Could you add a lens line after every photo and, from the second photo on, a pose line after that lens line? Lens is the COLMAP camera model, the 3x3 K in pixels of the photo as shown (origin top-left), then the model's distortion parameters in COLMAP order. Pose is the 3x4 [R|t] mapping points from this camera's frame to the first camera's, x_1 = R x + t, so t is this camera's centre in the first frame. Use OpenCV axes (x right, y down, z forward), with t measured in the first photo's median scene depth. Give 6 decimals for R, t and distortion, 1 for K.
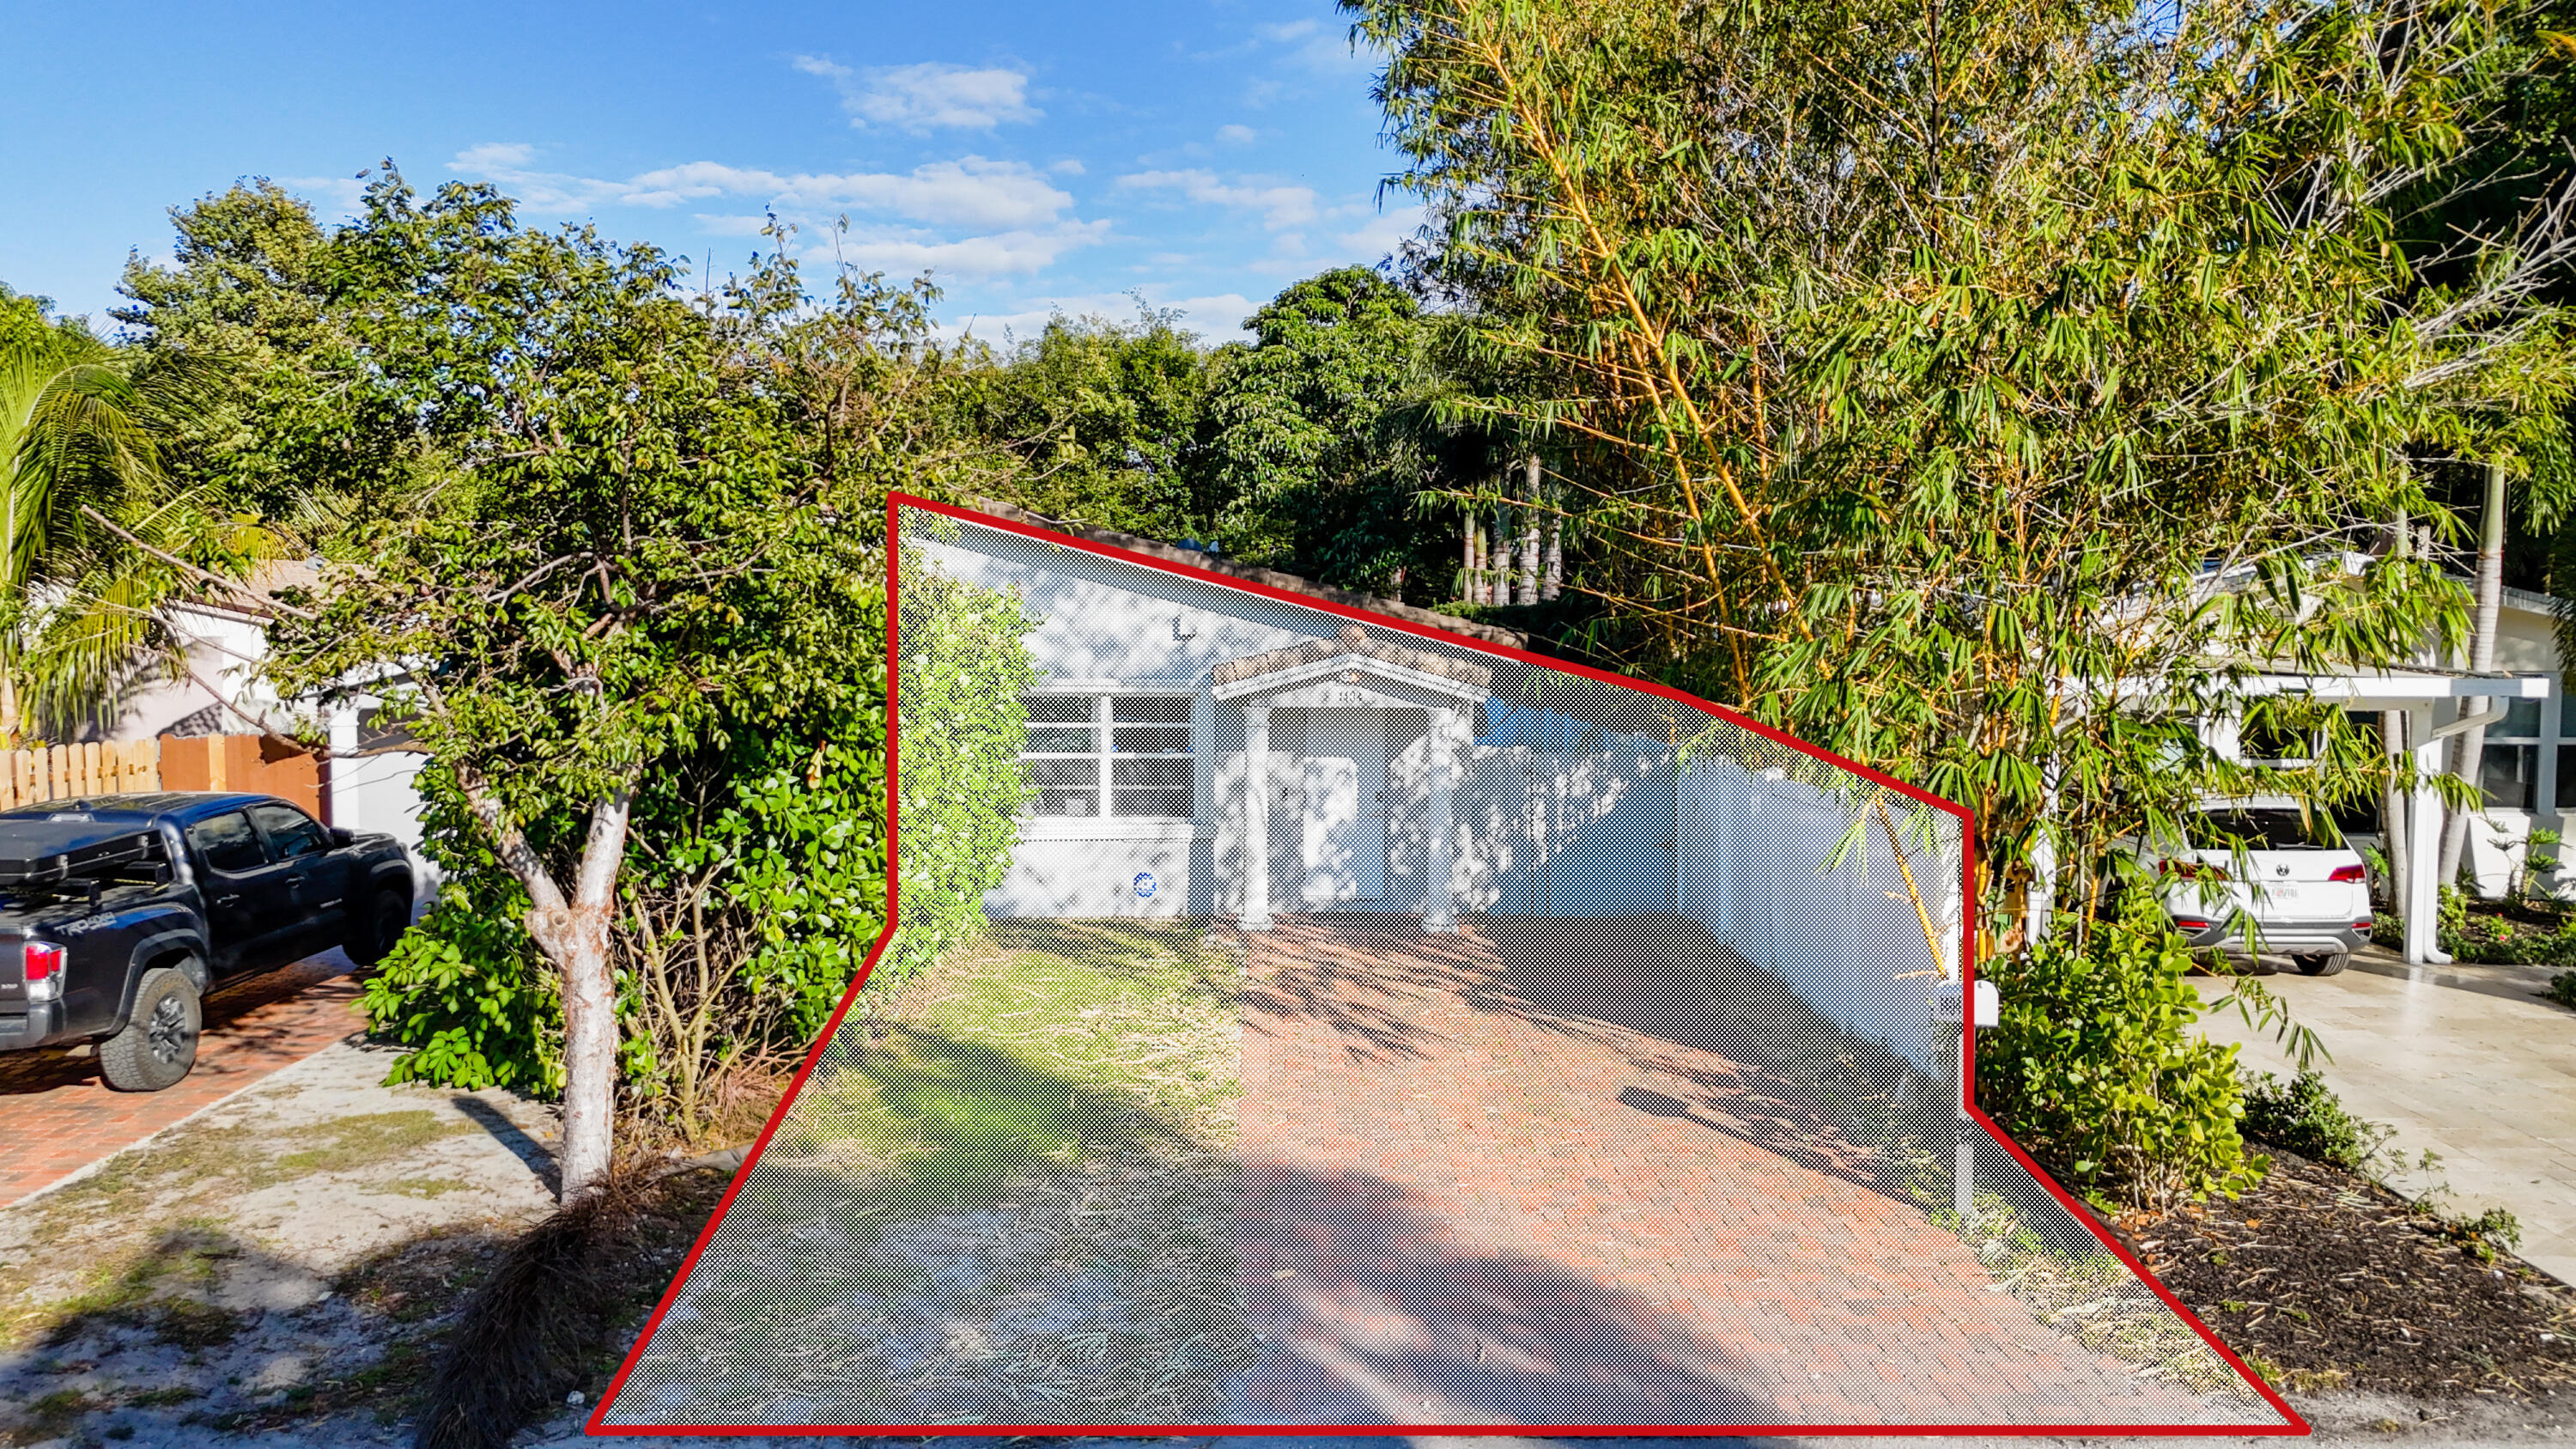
lens RADIAL K [[1911.0, 0, 1296.2], [0, 1911.0, 726.4], [0, 0, 1]] dist [0.080108, -0.074073]
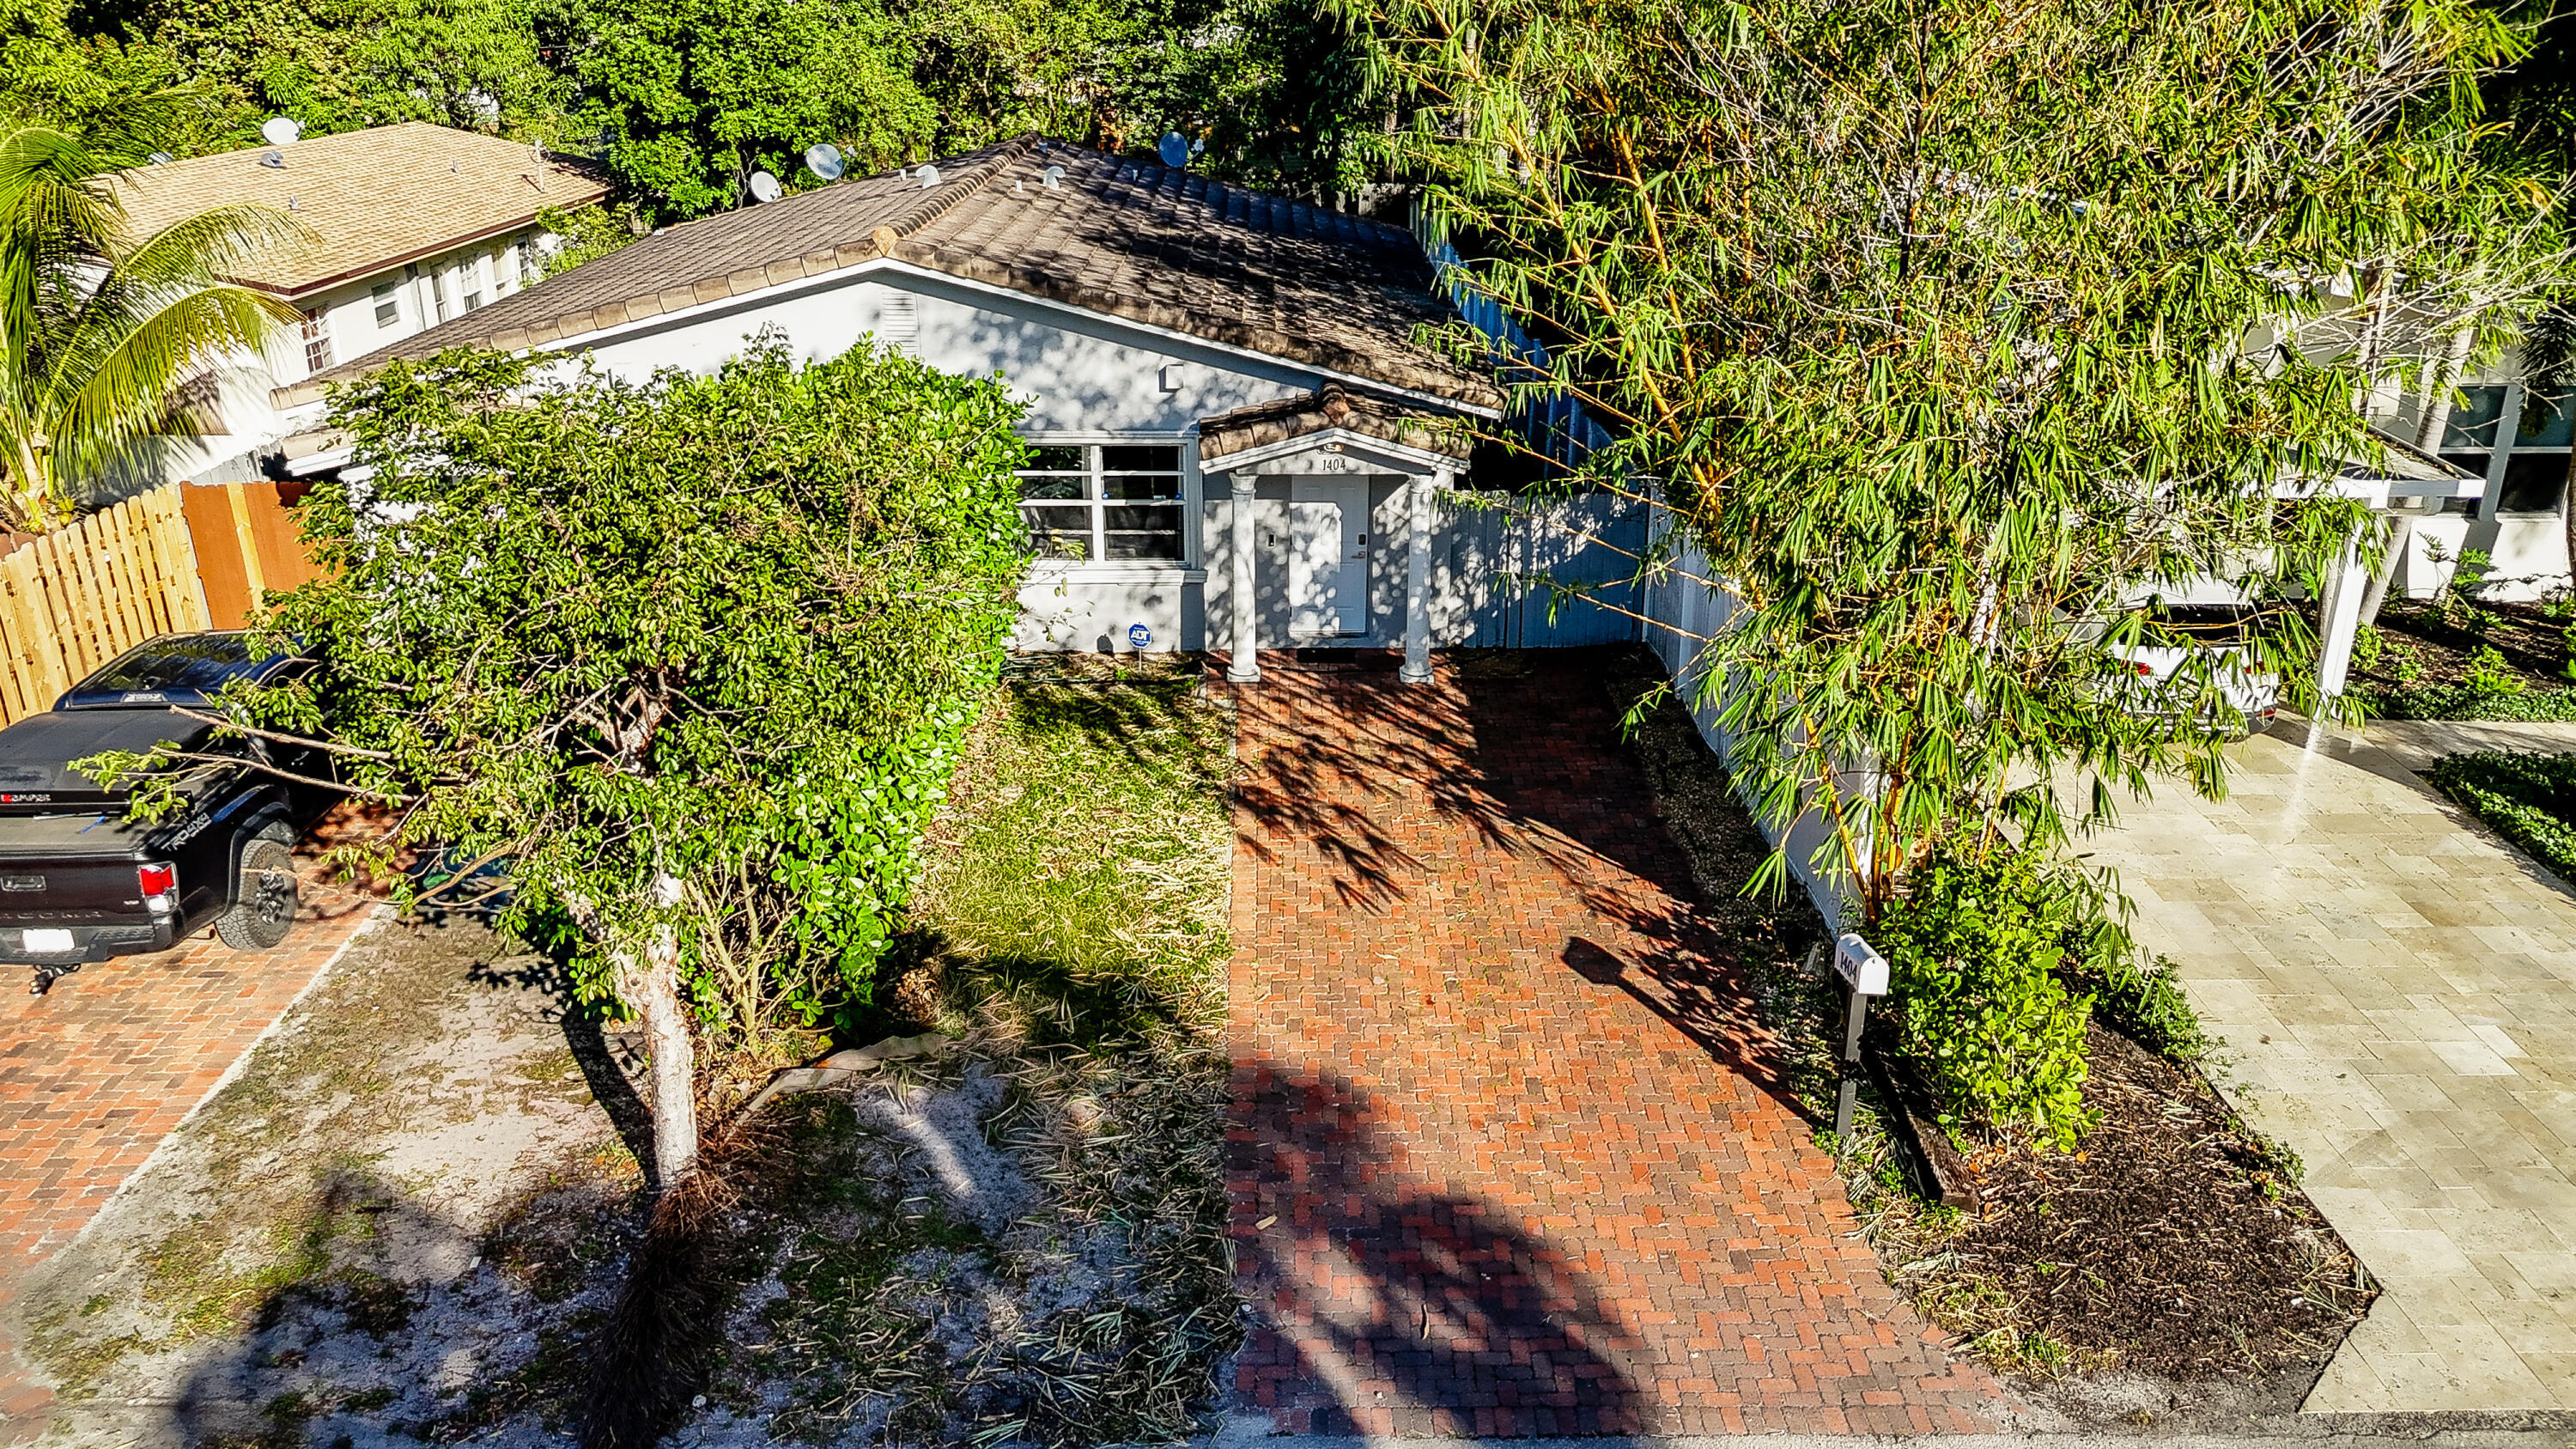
lens RADIAL K [[1911.0, 0, 1296.2], [0, 1911.0, 726.4], [0, 0, 1]] dist [0.080108, -0.074073]
pose [[0.999996, -0.001630, 0.002161, 0.007911], [0.000847, 0.946760, 0.321939, -0.310355], [-0.002571, -0.321936, 0.946758, -0.028930]]
